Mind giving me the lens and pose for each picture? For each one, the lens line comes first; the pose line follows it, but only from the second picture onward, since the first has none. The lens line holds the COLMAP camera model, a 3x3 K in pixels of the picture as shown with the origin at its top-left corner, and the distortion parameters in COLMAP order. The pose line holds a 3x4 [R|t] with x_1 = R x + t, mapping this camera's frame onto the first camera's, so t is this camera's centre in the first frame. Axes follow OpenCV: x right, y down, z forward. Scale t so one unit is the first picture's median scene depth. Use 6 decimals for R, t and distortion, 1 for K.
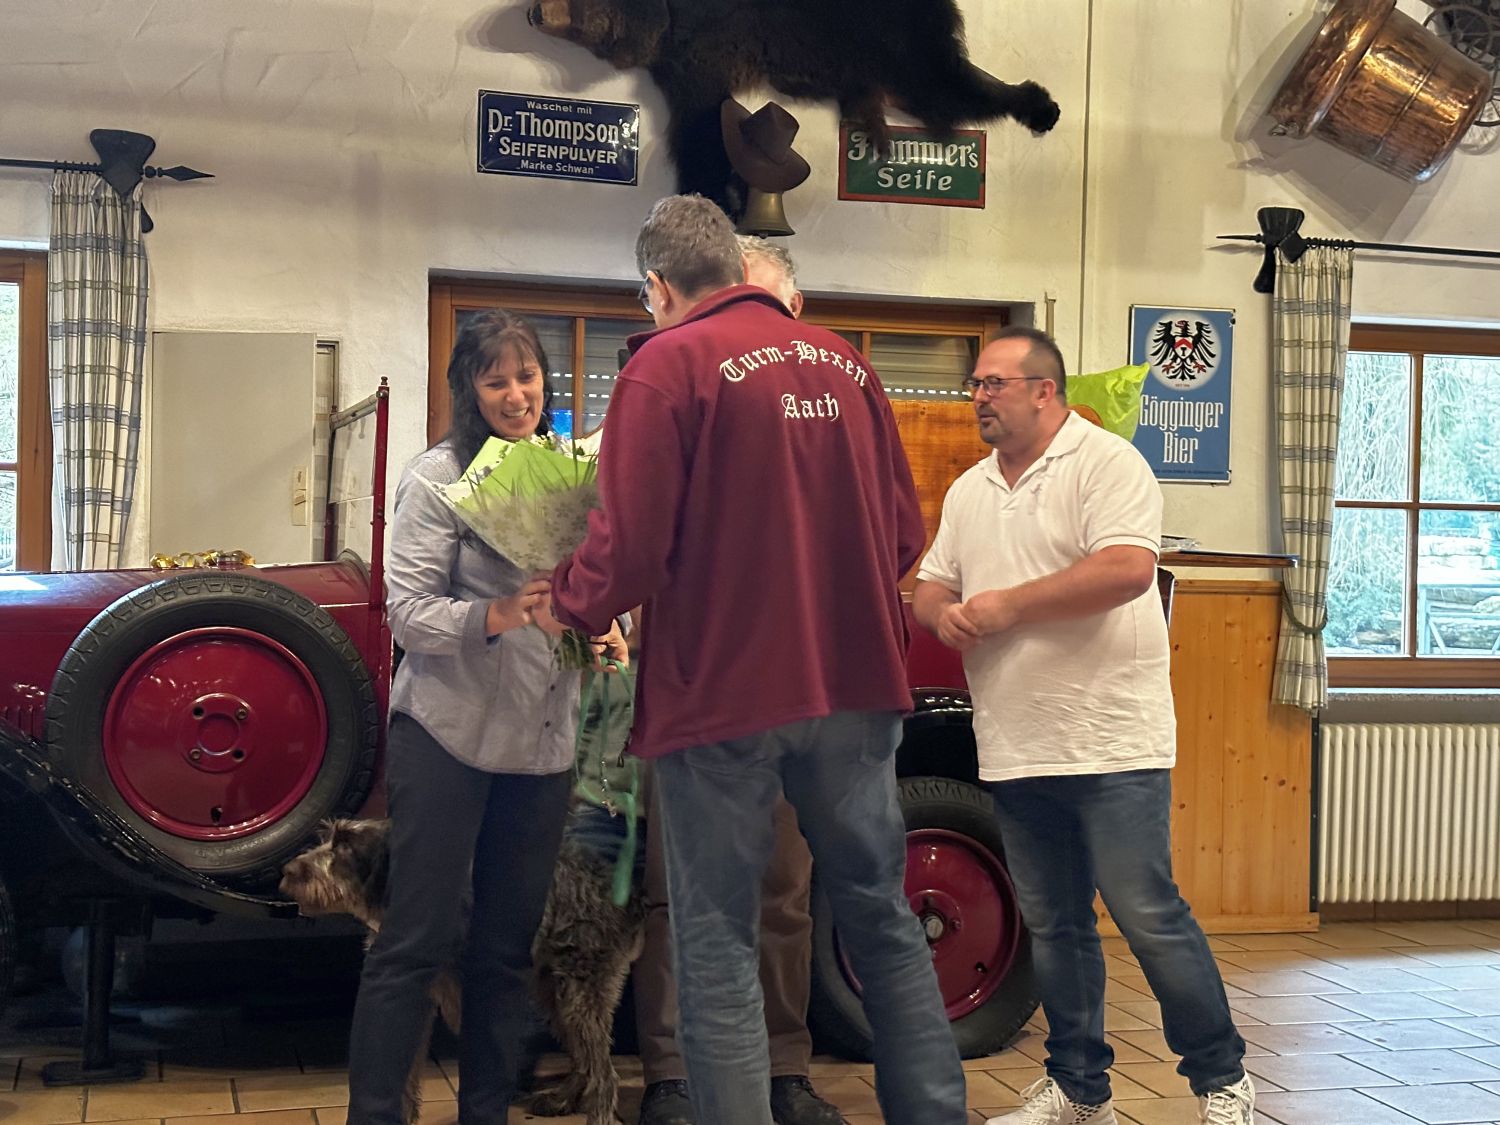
lens RADIAL K [[2077.2, 0, 737.9], [0, 2077.2, 565.7], [0, 0, 1]] dist [0.138983, 0.000000]
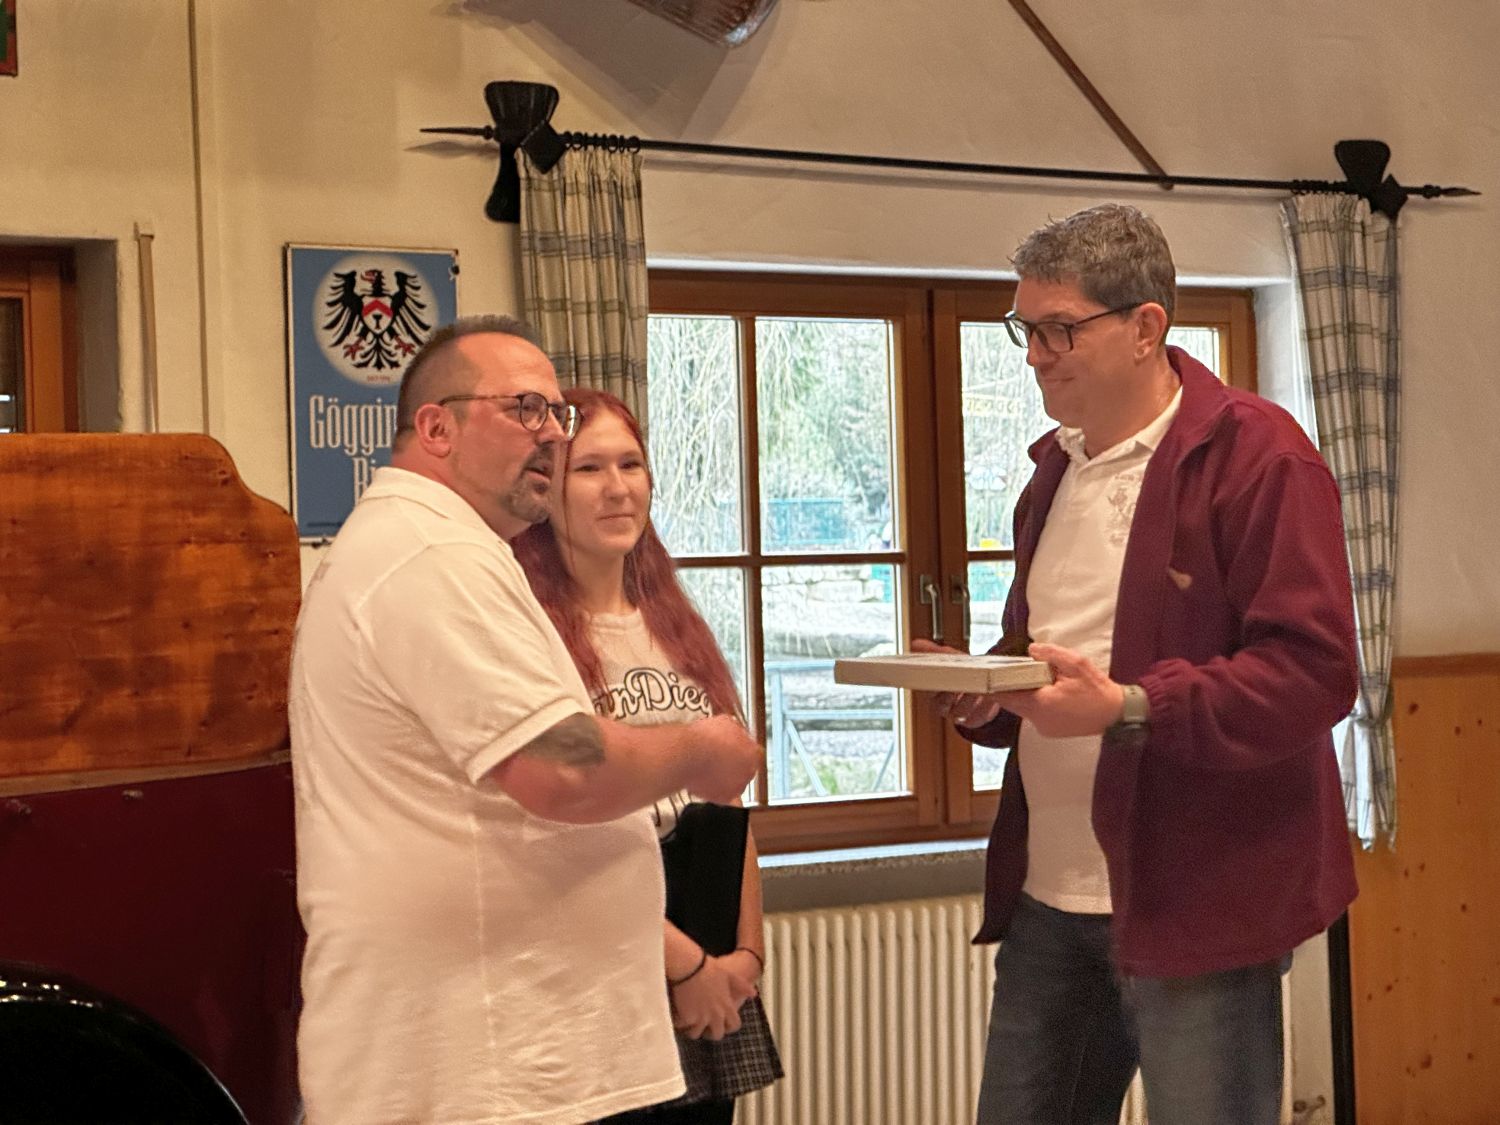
lens RADIAL K [[3338.5, 0, 752.1], [0, 3338.5, 555.9], [0, 0, 1]] dist [0.210241, 0.000000]
pose [[0.952786, -0.042570, 0.300643, 0.026680], [0.047474, 0.998832, -0.009022, -0.023072], [-0.299907, 0.022869, 0.953694, 0.066925]]
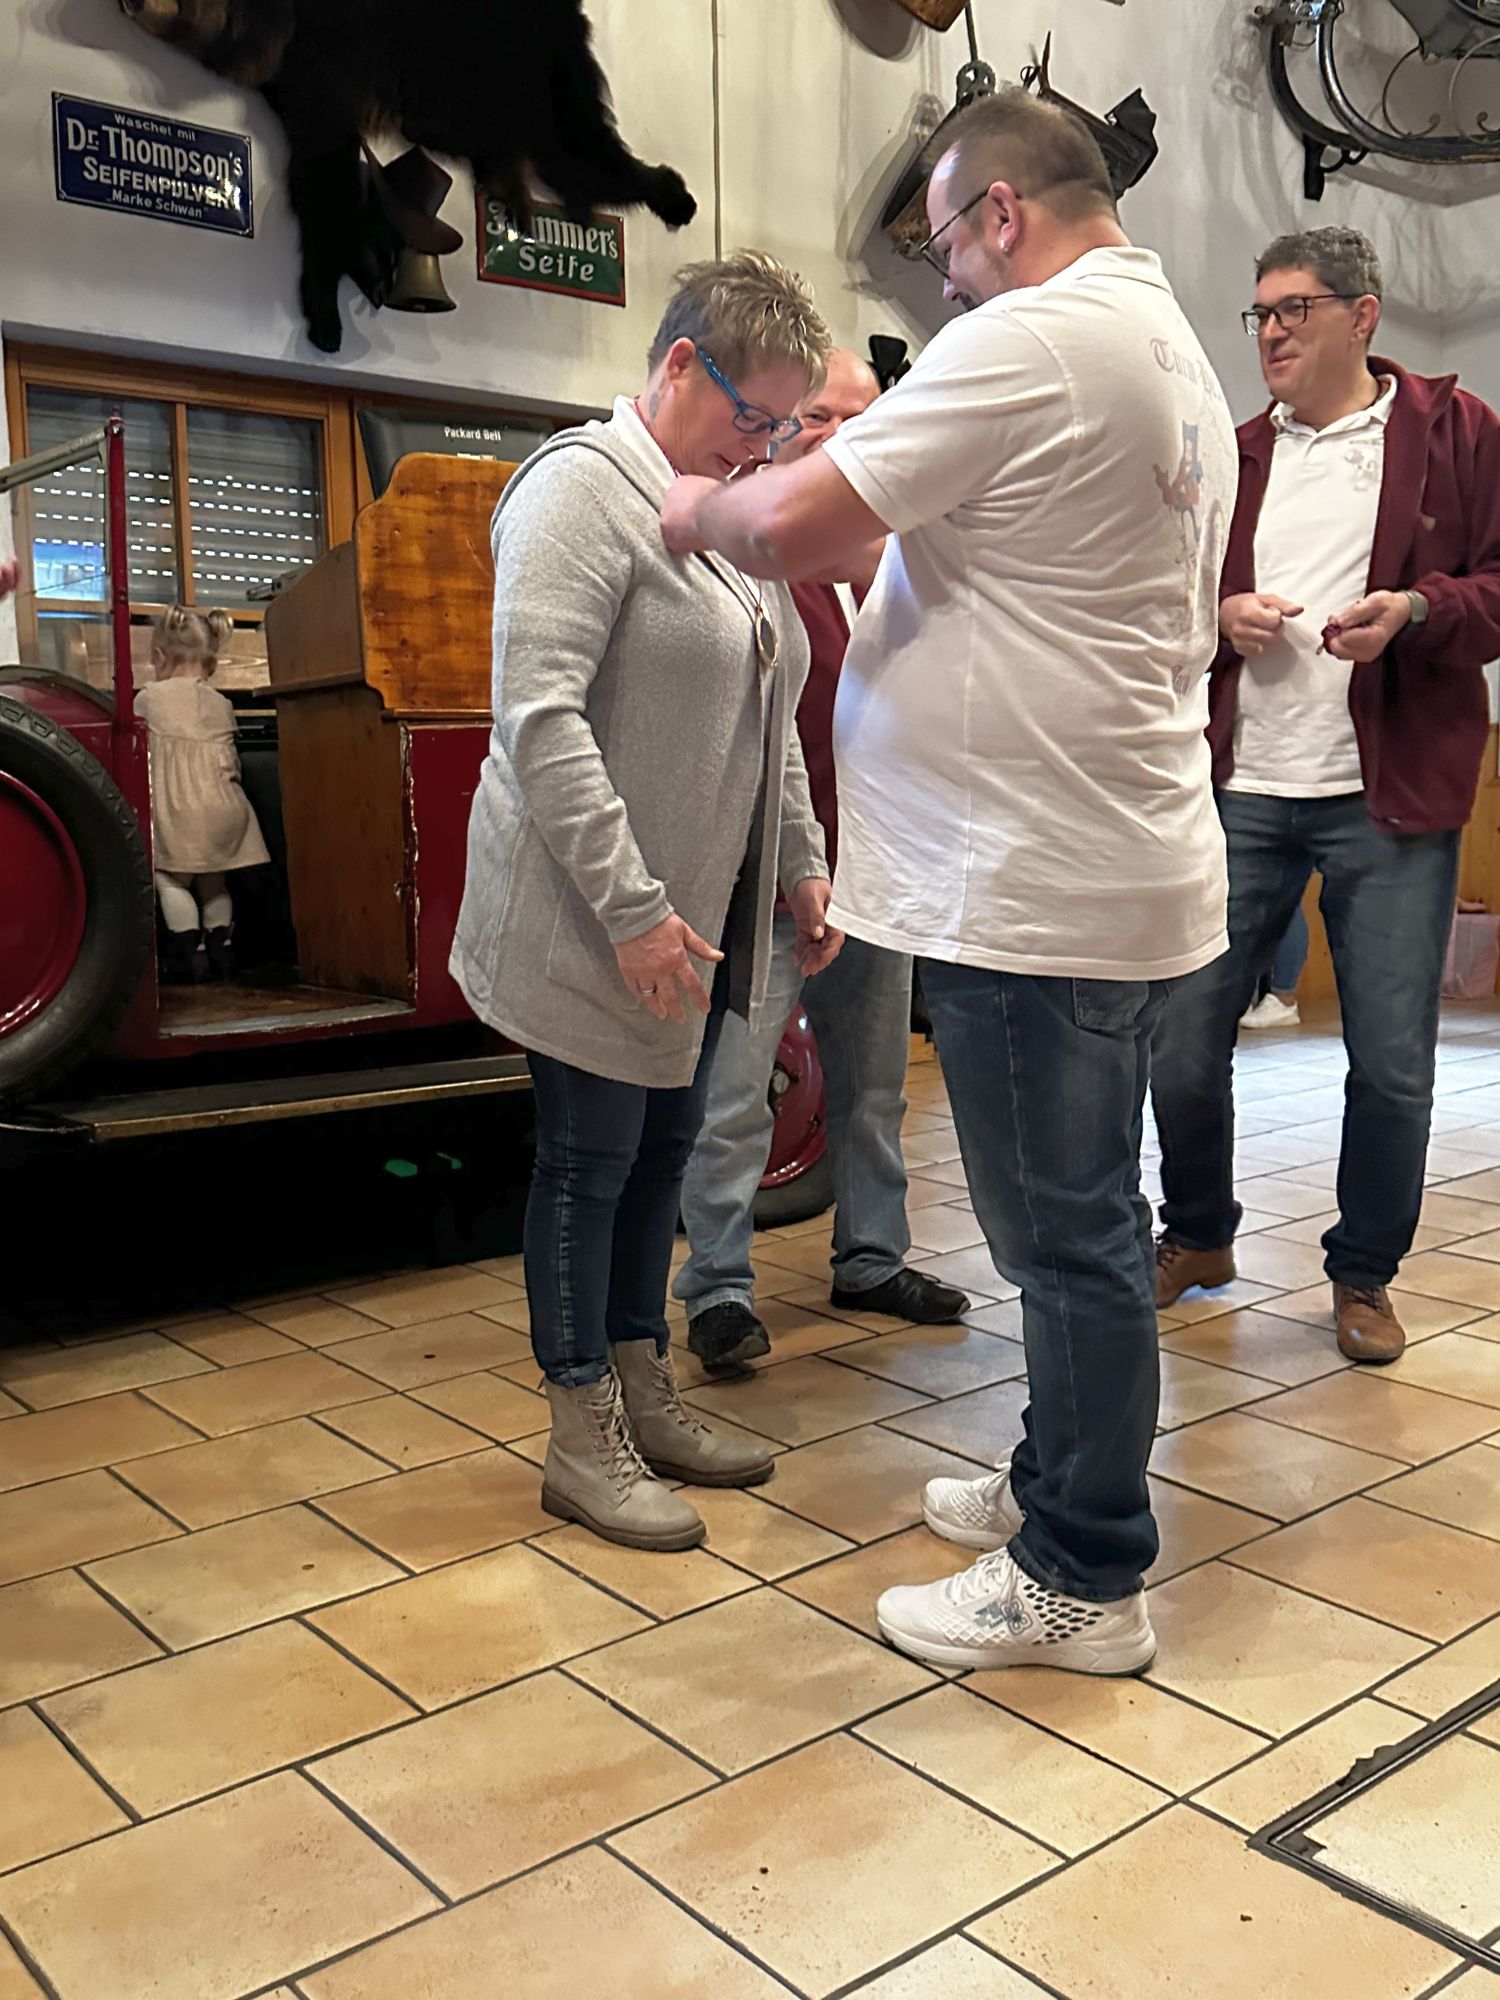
lens RADIAL K [[1839.7, 0, 744.0], [0, 1839.7, 994.6], [0, 0, 1]] dist [0.004135, 0.000000]
pose [[0.918399, -0.075904, 0.388307, -0.167032], [0.030122, 0.991991, 0.122666, 0.028679], [-0.394508, -0.100959, 0.913329, 0.221394]]
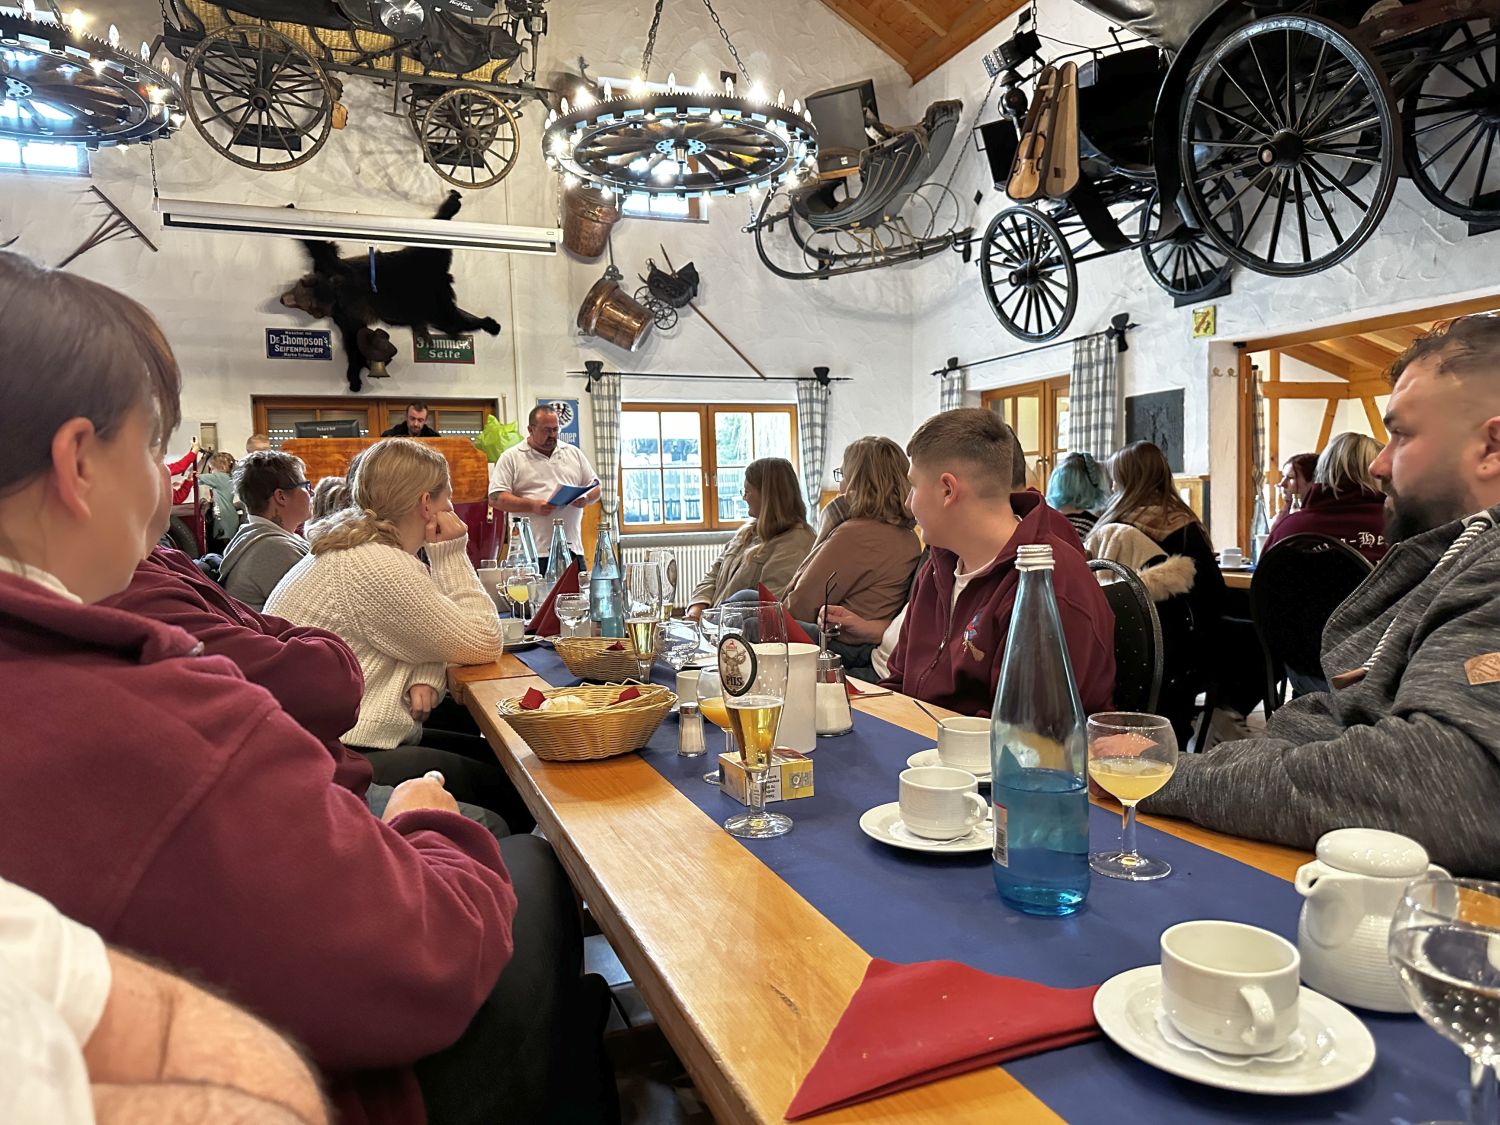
lens RADIAL K [[1012.3, 0, 738.0], [0, 1012.3, 584.0], [0, 0, 1]] dist [0.003920, -0.028658]
pose [[0.995285, -0.053170, 0.081121, 0.336436], [0.047850, 0.996660, 0.066171, 0.042131], [-0.084369, -0.061977, 0.994505, -0.345853]]
